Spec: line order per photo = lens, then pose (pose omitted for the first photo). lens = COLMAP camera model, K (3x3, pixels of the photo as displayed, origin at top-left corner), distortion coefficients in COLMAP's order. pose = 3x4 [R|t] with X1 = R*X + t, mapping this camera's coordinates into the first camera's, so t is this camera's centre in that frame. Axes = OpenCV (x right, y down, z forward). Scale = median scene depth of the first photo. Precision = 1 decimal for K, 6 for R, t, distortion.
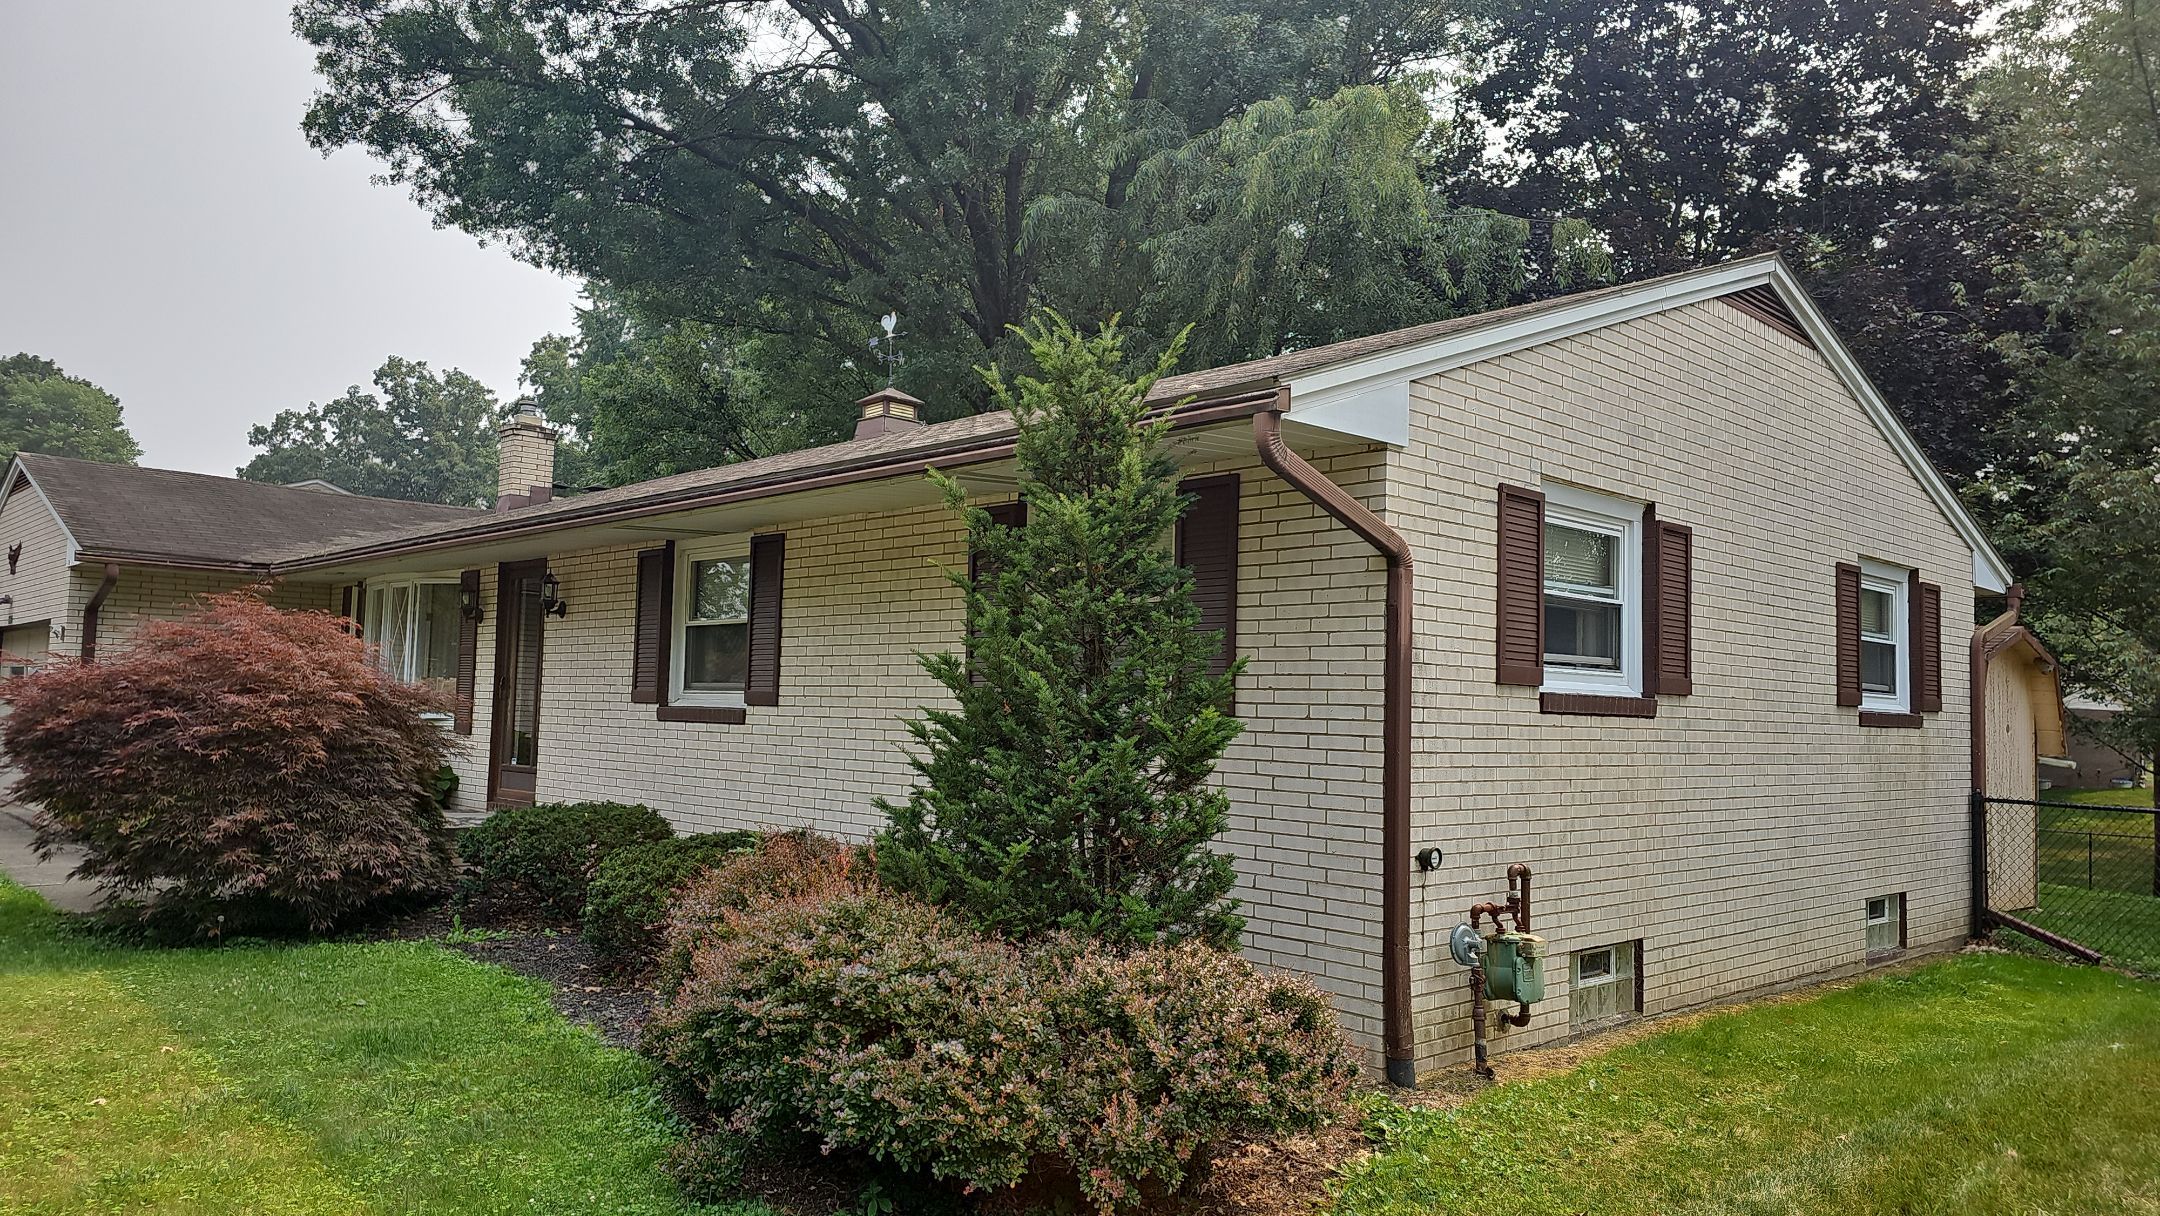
lens RADIAL K [[1452.0, 0, 1083.6], [0, 1452.0, 604.2], [0, 0, 1]] dist [0.054739, -0.037241]
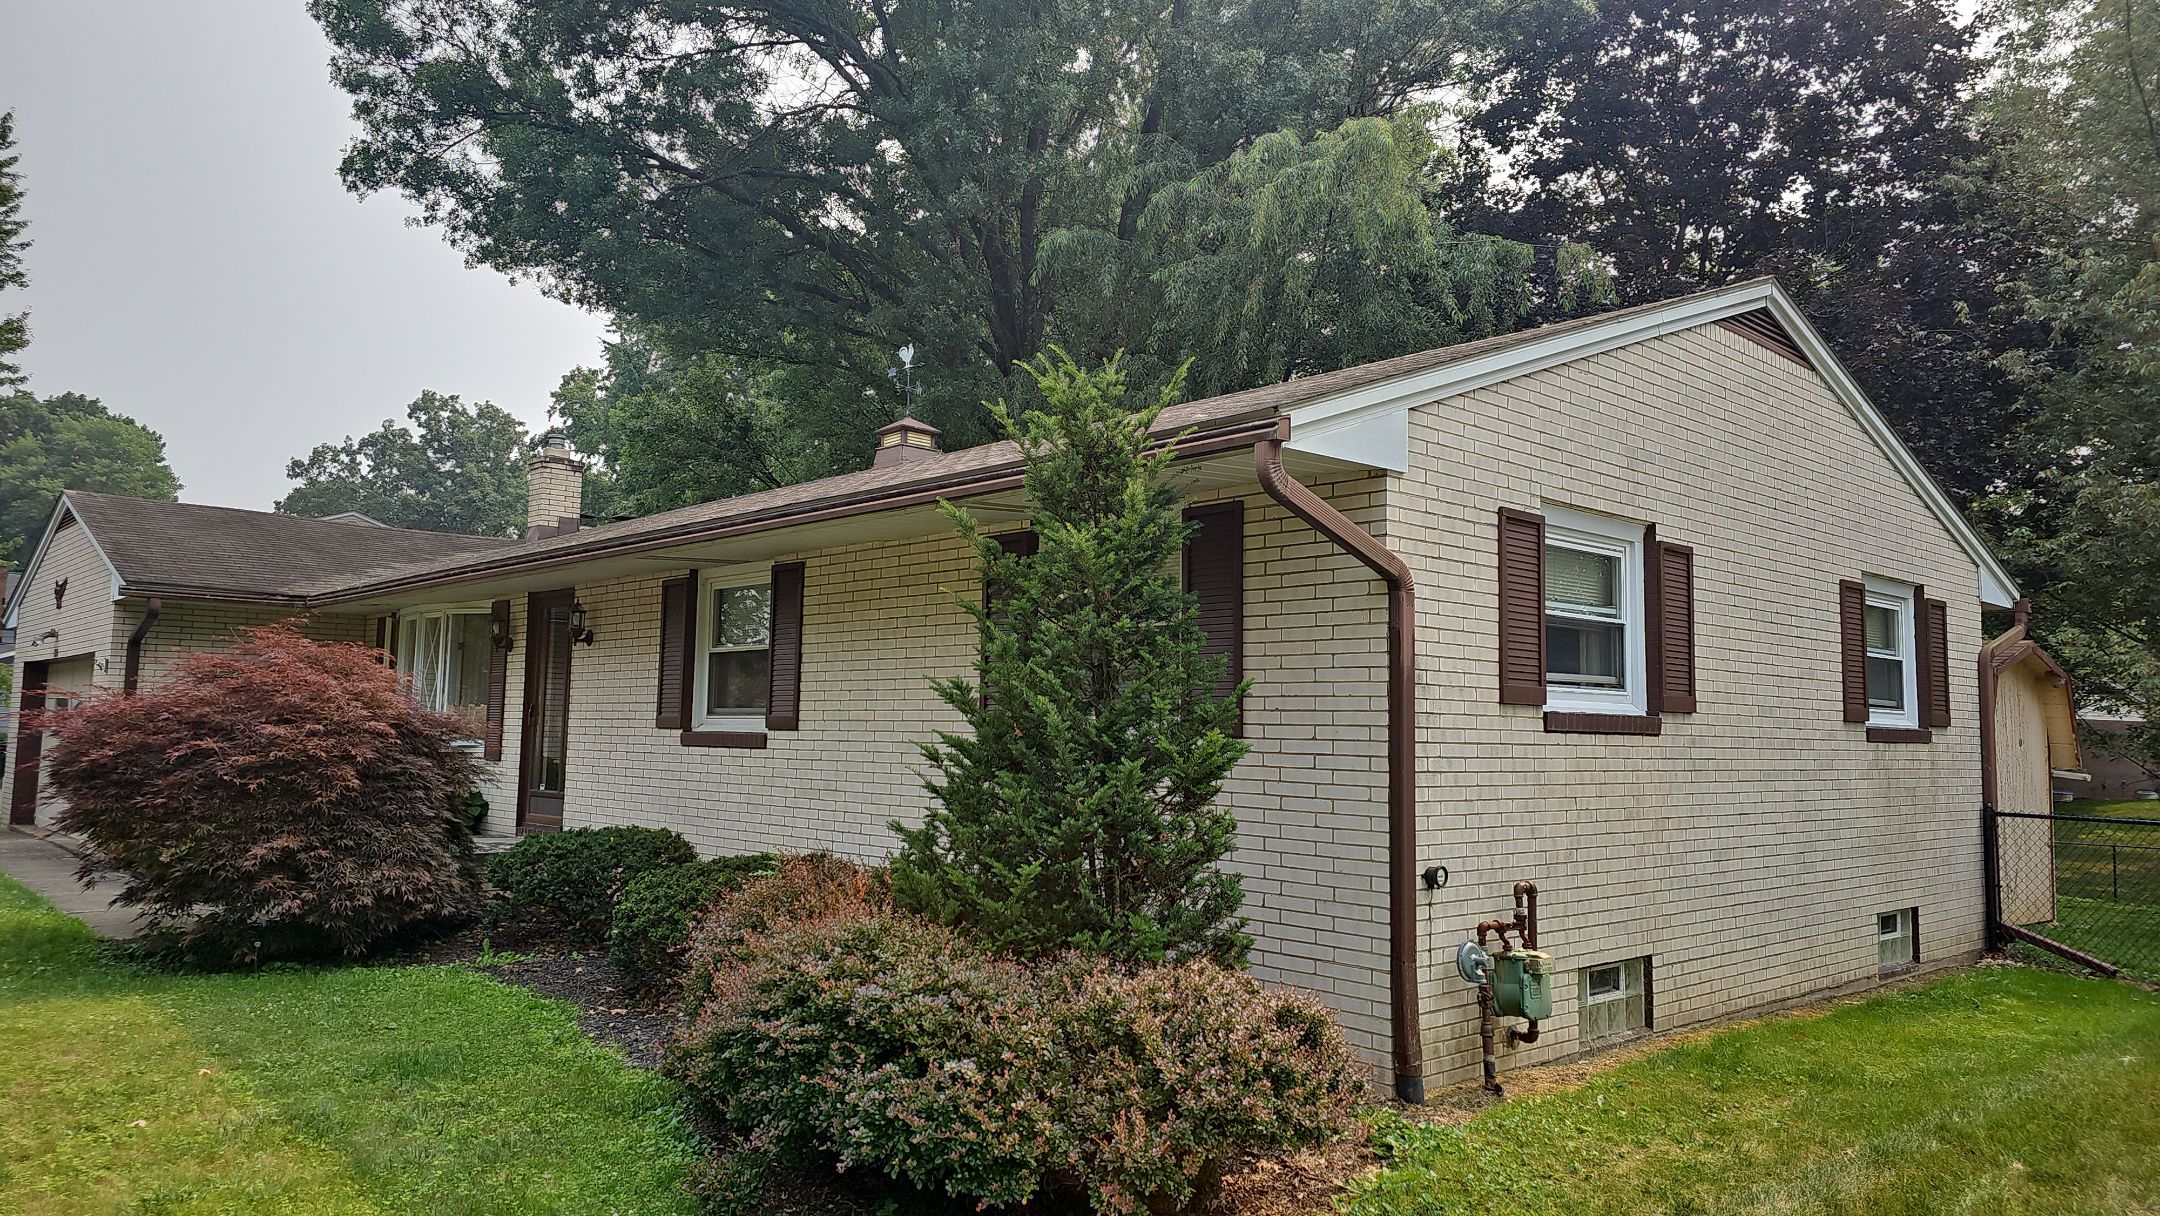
lens RADIAL K [[1433.6, 0, 1081.4], [0, 1433.6, 588.9], [0, 0, 1]] dist [0.064699, -0.055088]
pose [[0.999831, -0.010399, -0.015172, 0.004273], [0.010010, 0.999625, -0.025506, -0.001584], [0.015431, 0.025349, 0.999560, -0.007464]]
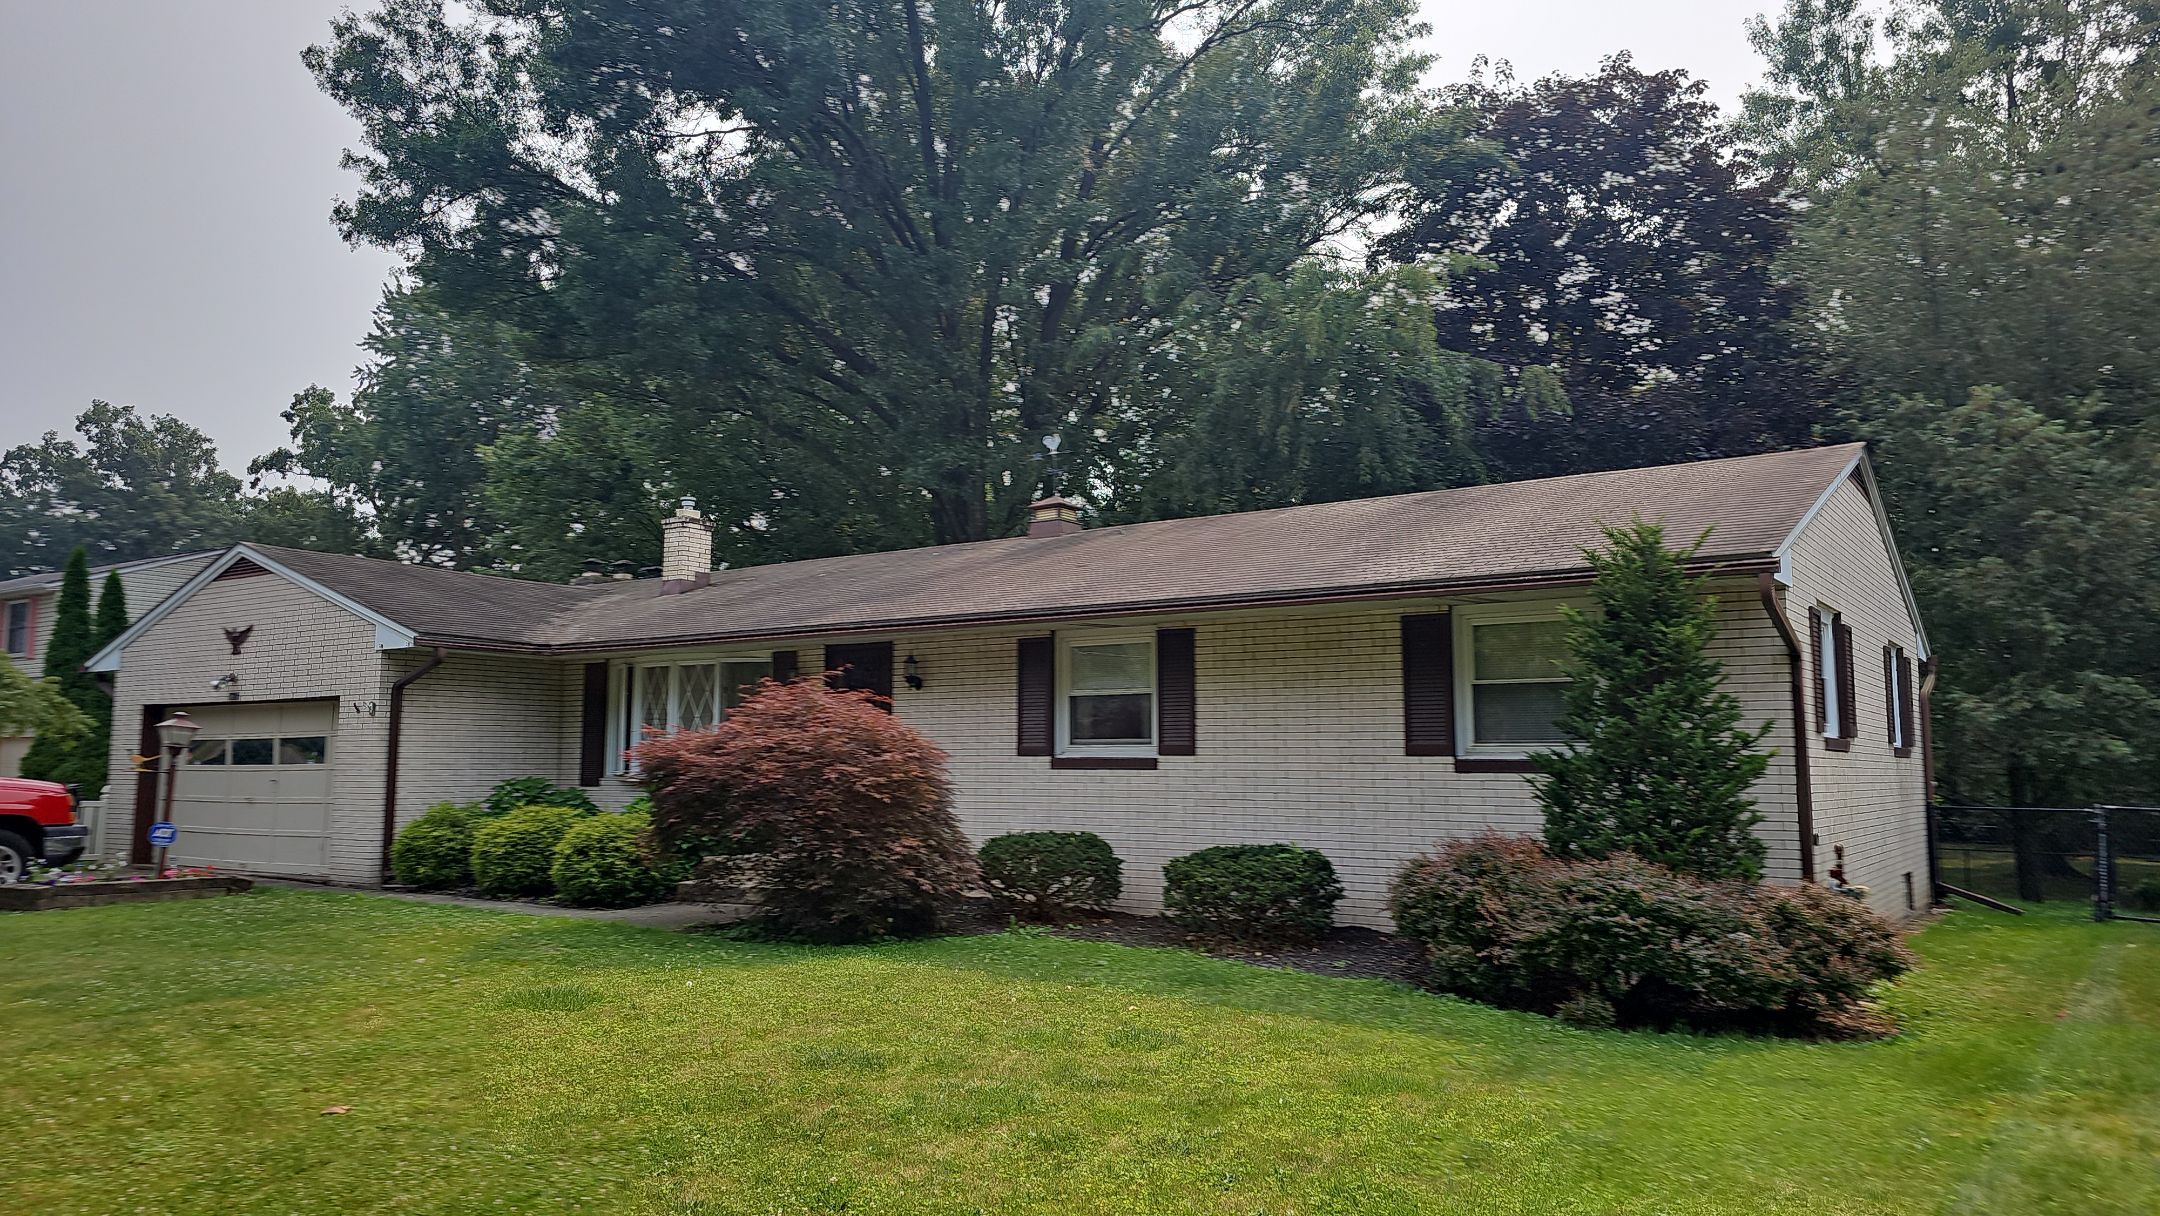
lens RADIAL K [[1433.6, 0, 1060.7], [0, 1433.6, 616.0], [0, 0, 1]] dist [0.064699, -0.055088]
pose [[0.981830, -0.003922, 0.189721, -0.510675], [0.009119, 0.999607, -0.026525, -0.022455], [-0.189543, 0.027773, 0.981480, -0.257546]]
